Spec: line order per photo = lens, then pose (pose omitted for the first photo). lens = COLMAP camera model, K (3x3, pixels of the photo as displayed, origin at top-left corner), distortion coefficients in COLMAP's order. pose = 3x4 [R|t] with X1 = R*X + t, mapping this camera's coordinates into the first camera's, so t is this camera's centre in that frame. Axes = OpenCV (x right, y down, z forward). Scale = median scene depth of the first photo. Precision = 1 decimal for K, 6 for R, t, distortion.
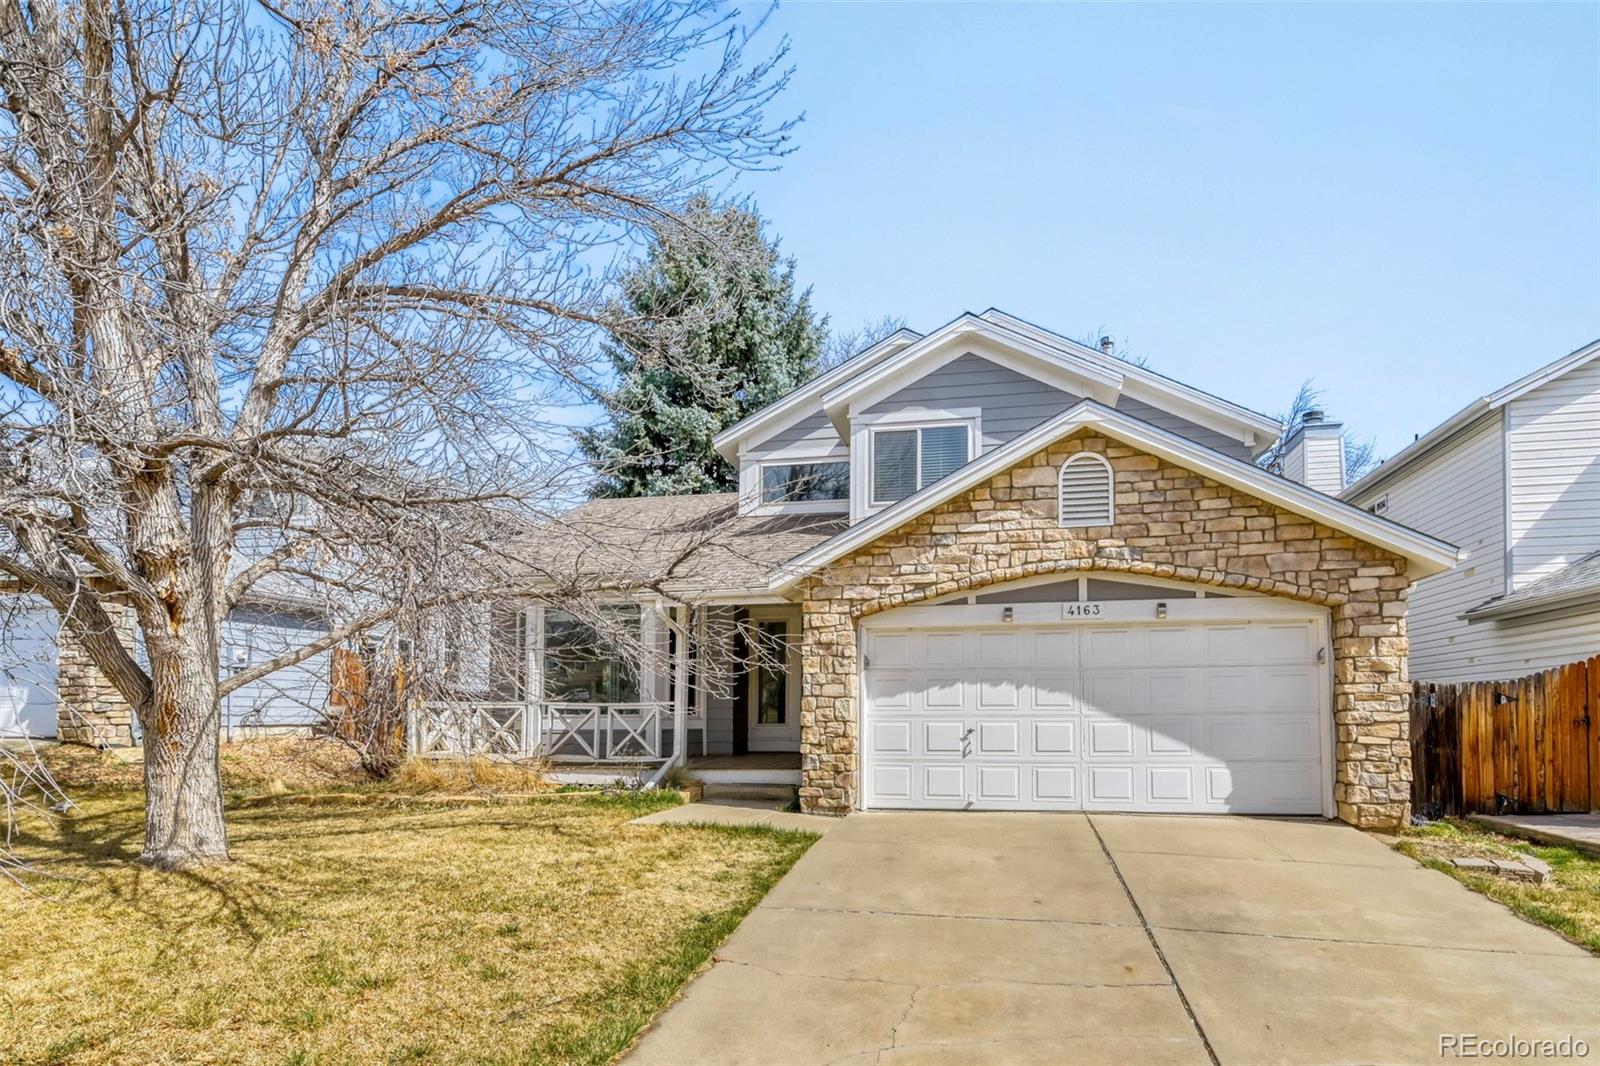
lens RADIAL K [[817.6, 0, 802.7], [0, 817.6, 620.9], [0, 0, 1]] dist [0.011092, 0.000265]
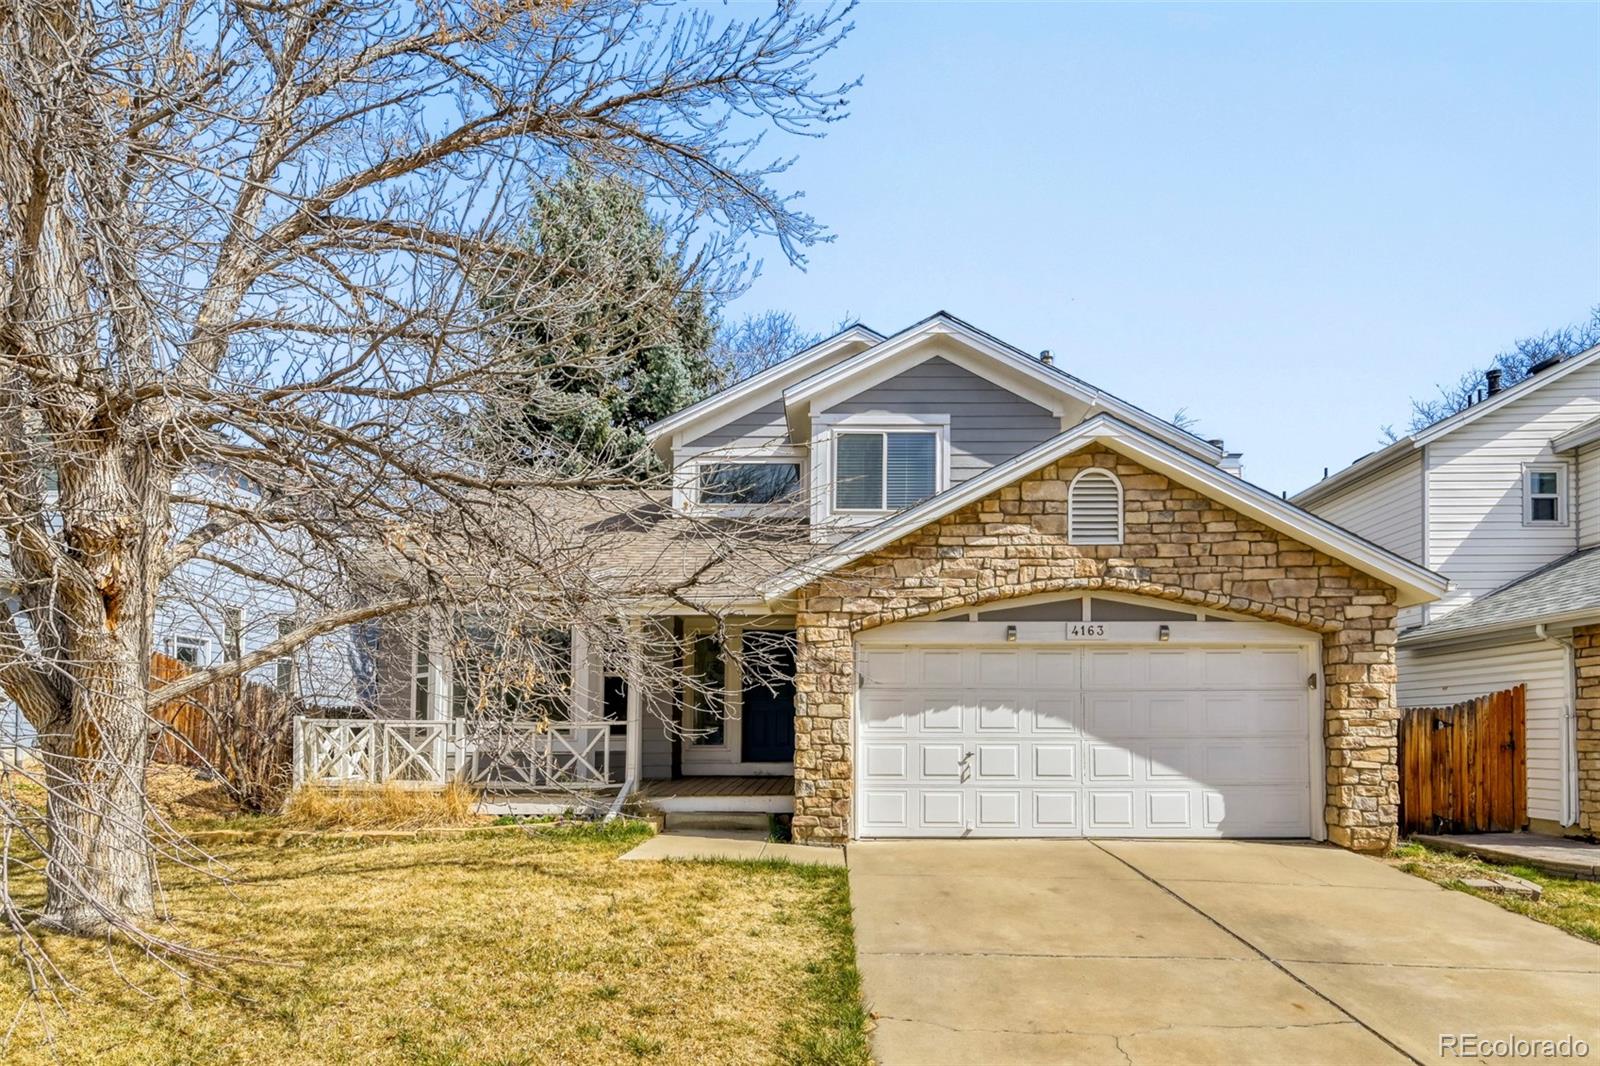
lens RADIAL K [[867.5, 0, 797.1], [0, 867.5, 639.0], [0, 0, 1]] dist [0.020920, -0.000655]
pose [[0.985231, 0.022744, 0.169711, -0.171166], [-0.023780, 0.999709, 0.004072, 0.000883], [-0.169569, -0.008047, 0.985486, 0.041056]]
